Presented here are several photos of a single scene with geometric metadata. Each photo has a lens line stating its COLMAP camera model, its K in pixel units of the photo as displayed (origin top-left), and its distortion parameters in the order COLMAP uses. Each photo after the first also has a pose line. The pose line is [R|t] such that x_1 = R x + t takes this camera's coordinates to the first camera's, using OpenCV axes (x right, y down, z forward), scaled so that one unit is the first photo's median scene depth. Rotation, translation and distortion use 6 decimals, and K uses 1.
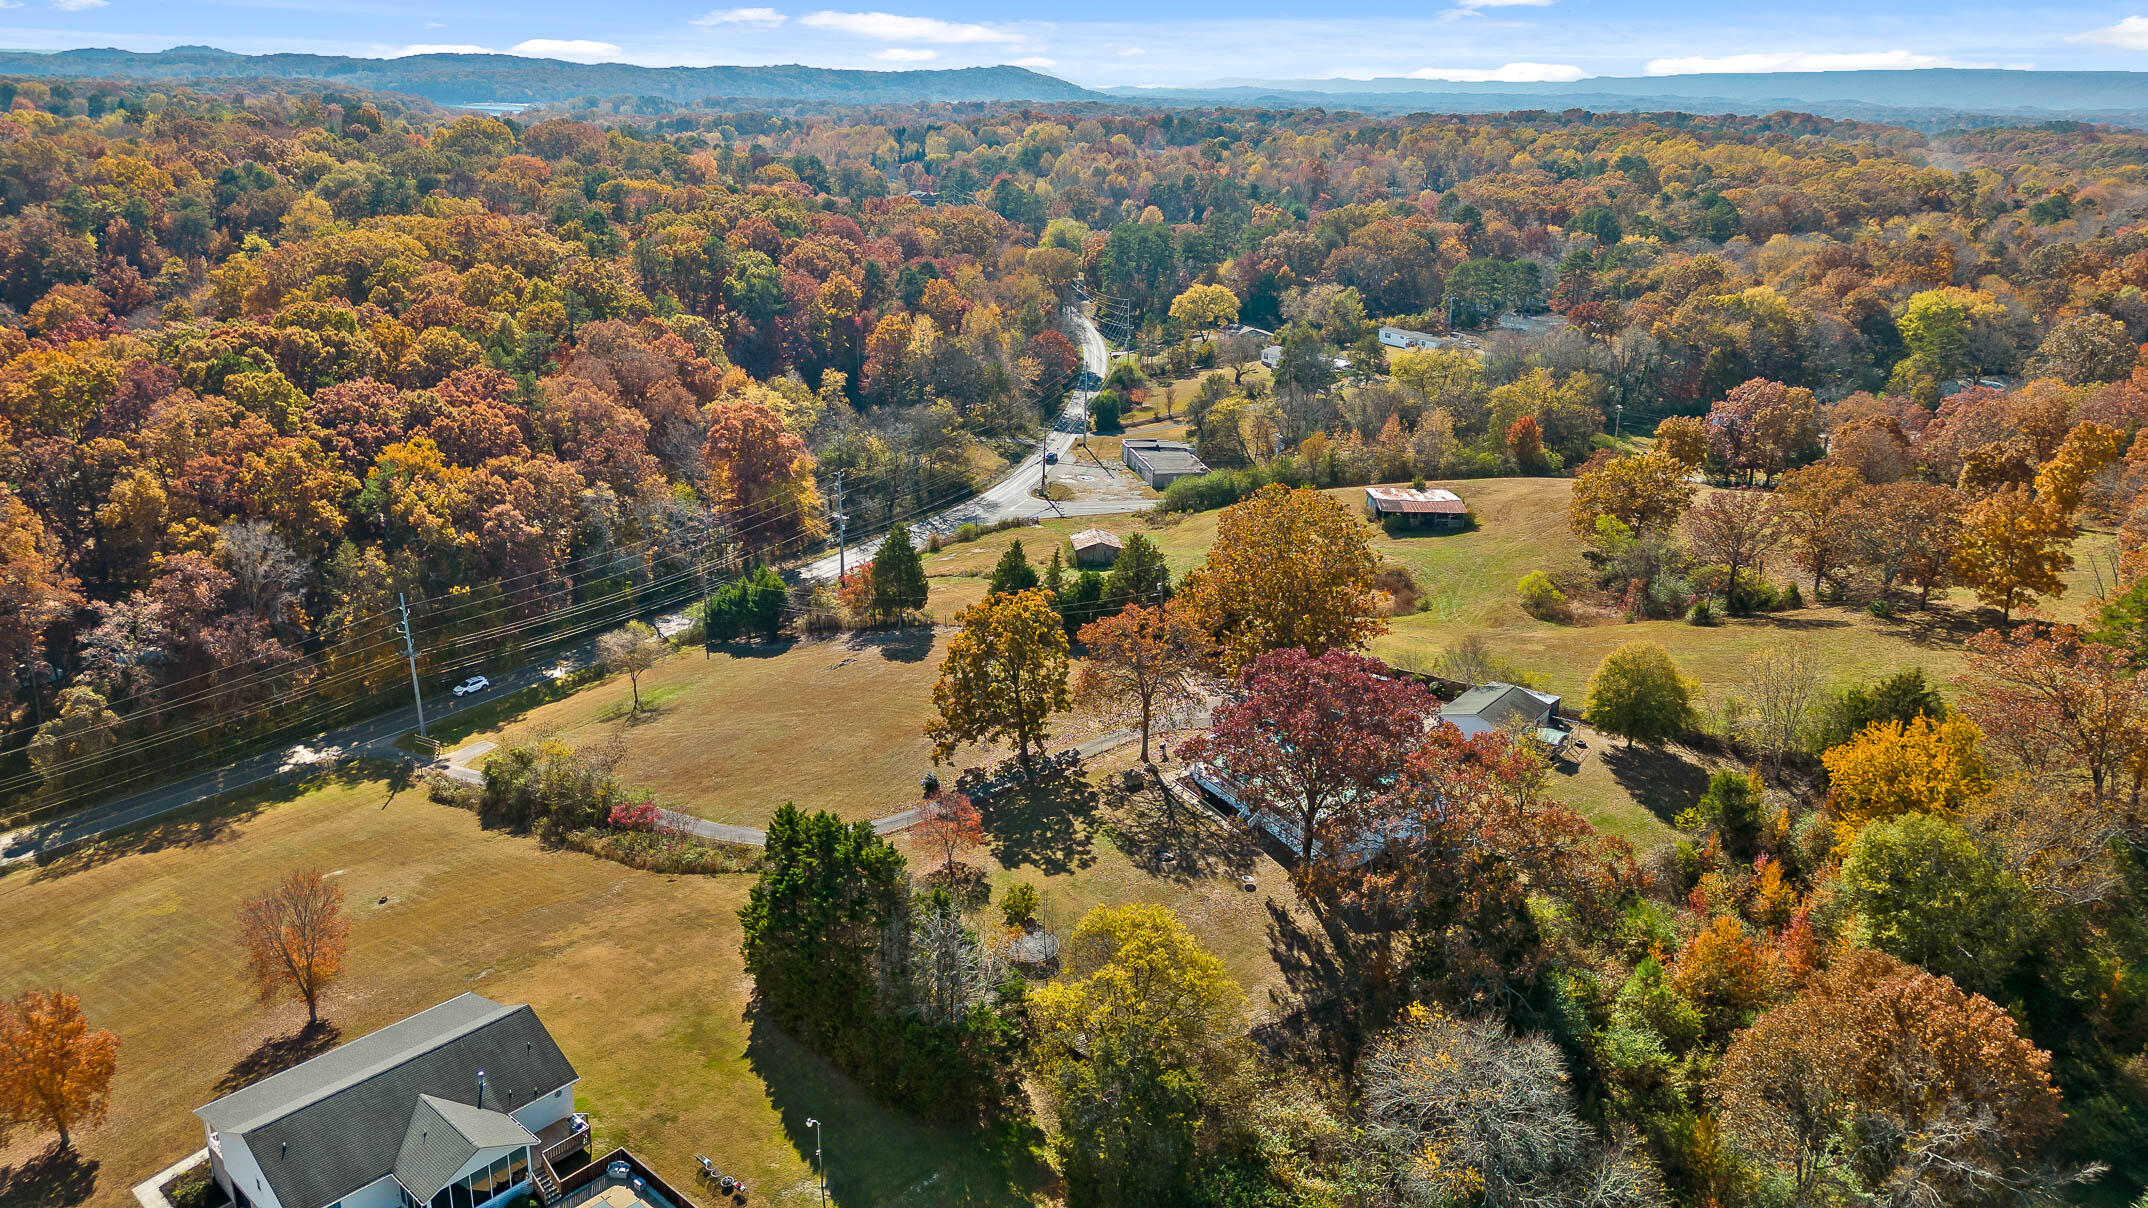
lens RADIAL K [[1486.9, 0, 1074.0], [0, 1486.9, 604.0], [0, 0, 1]] dist [0.077672, -0.083490]
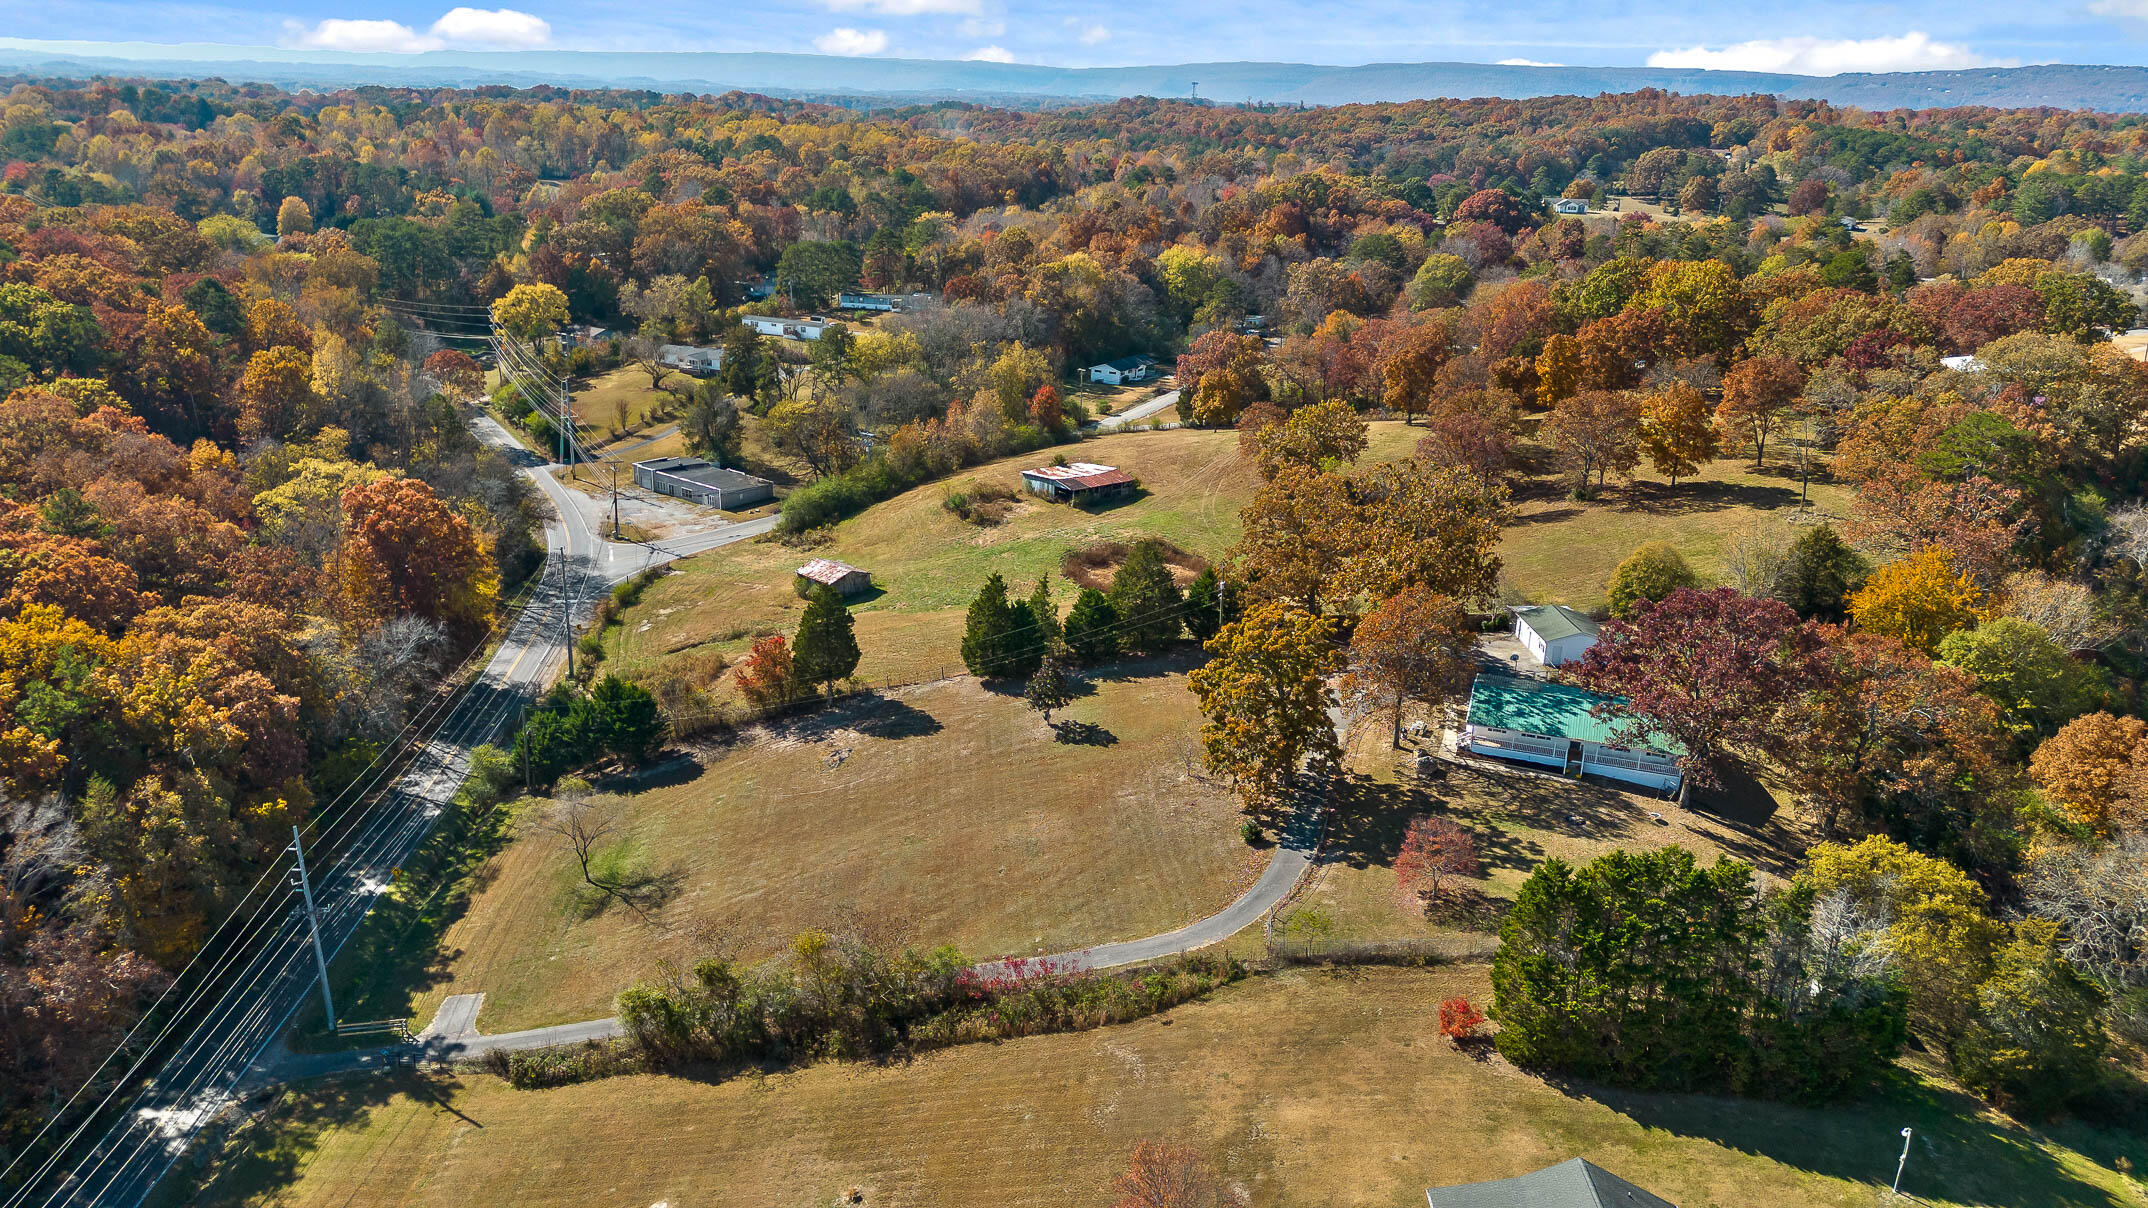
lens RADIAL K [[1486.9, 0, 1074.0], [0, 1486.9, 604.0], [0, 0, 1]] dist [0.077672, -0.083490]
pose [[0.771181, -0.201257, 0.603967, -0.552707], [0.192178, 0.978051, 0.080526, -0.088885], [-0.606917, 0.053969, 0.792931, 0.252417]]
